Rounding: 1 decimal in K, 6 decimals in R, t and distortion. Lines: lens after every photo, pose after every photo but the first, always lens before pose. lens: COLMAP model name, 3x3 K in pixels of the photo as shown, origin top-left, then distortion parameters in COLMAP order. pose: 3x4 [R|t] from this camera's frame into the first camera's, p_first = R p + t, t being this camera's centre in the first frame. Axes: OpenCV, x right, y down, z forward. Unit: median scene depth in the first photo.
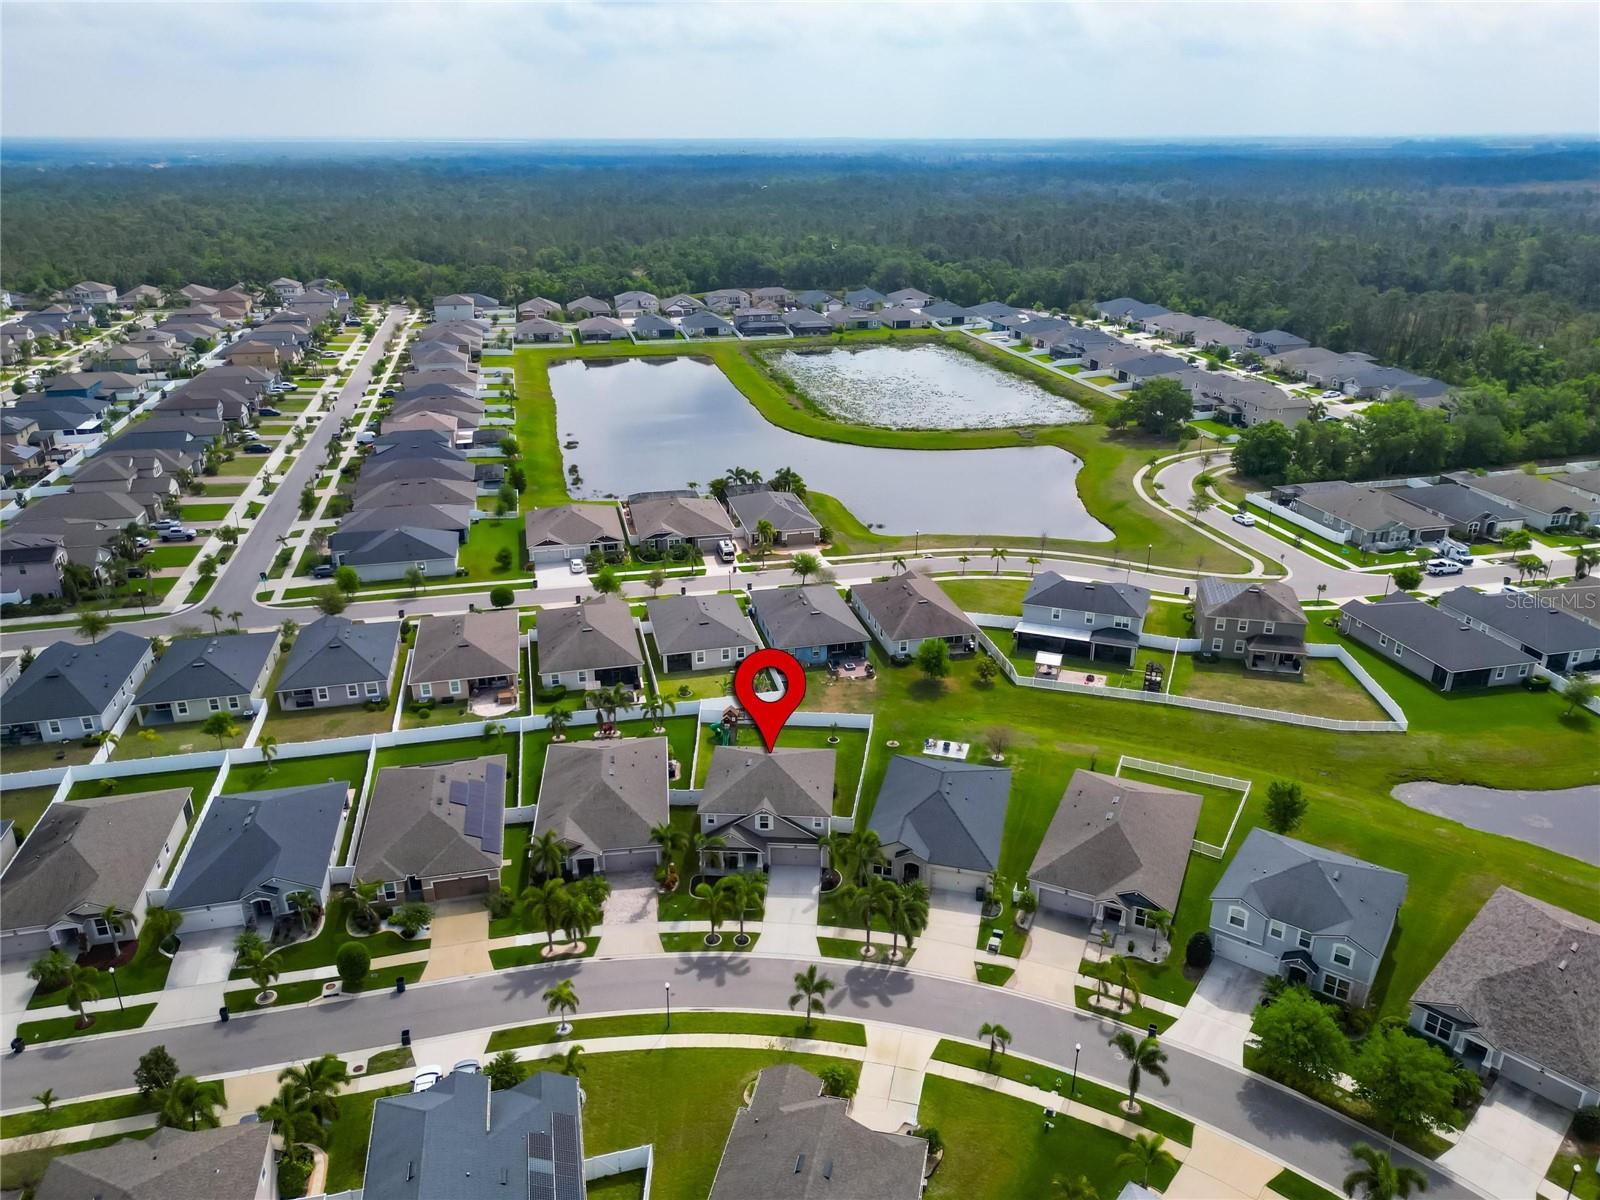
lens RADIAL K [[1131.6, 0, 800.0], [0, 1131.6, 600.0], [0, 0, 1]] dist [0.081342, -0.058394]
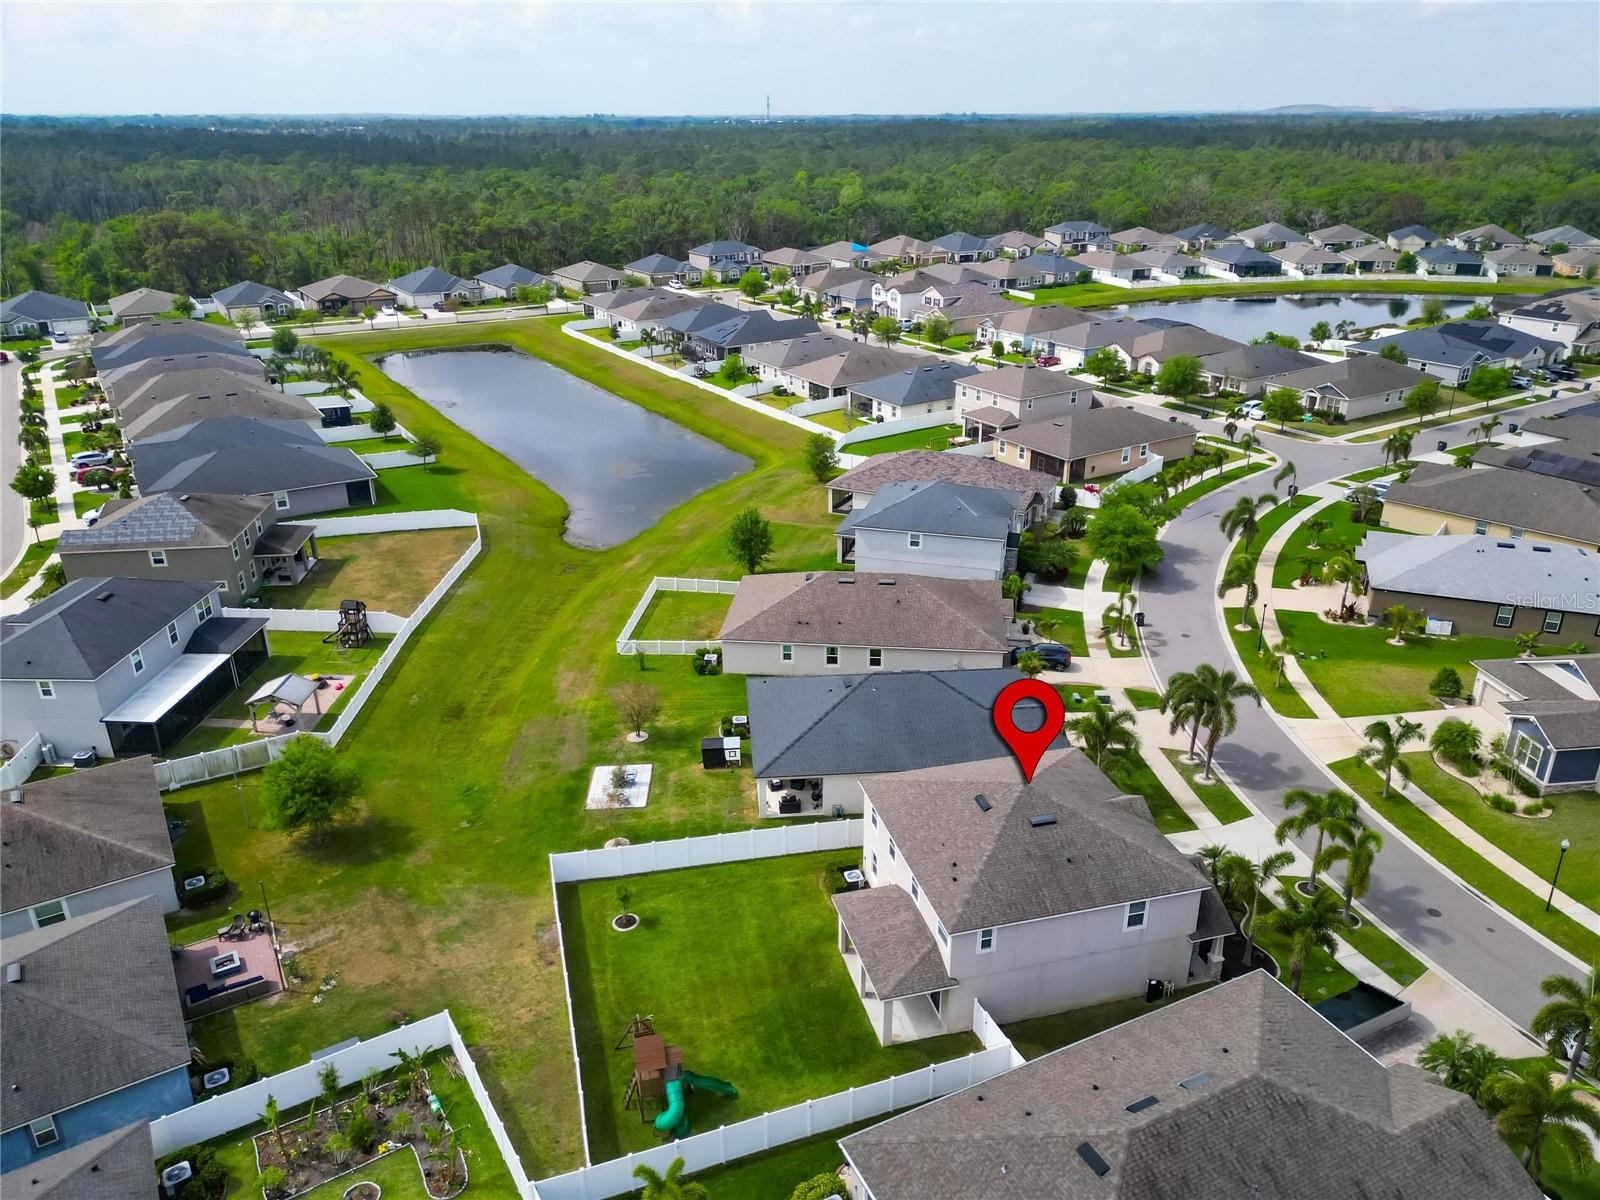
lens RADIAL K [[1131.6, 0, 800.0], [0, 1131.6, 600.0], [0, 0, 1]] dist [0.081342, -0.058394]
pose [[-0.317346, -0.369186, 0.873495, -0.415995], [0.359334, 0.805605, 0.471040, -0.202704], [-0.877594, 0.463359, -0.122994, 1.156083]]
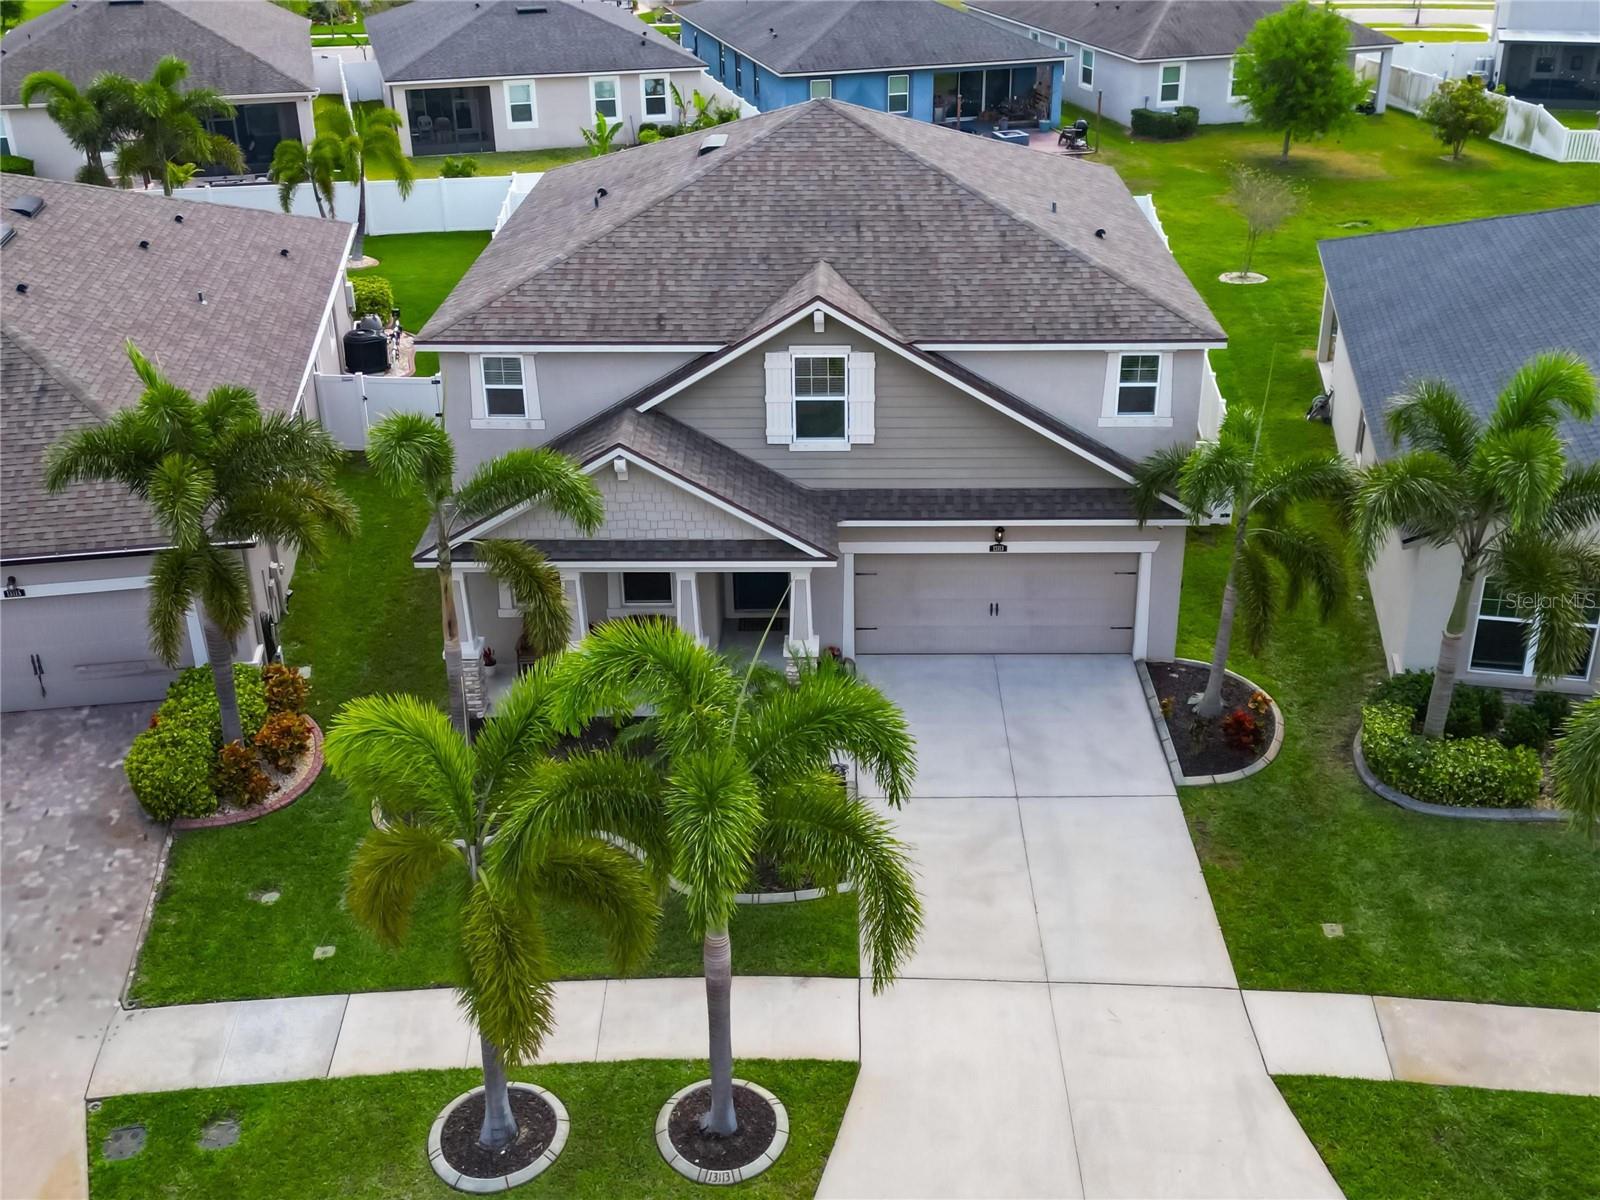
lens RADIAL K [[1641.6, 0, 839.2], [0, 1641.6, 538.6], [0, 0, 1]] dist [0.137230, -0.261293]
pose [[0.997965, -0.025604, 0.058395, -0.043890], [0.023132, 0.998824, 0.042609, 0.207278], [-0.059417, -0.041172, 0.997384, 0.753662]]
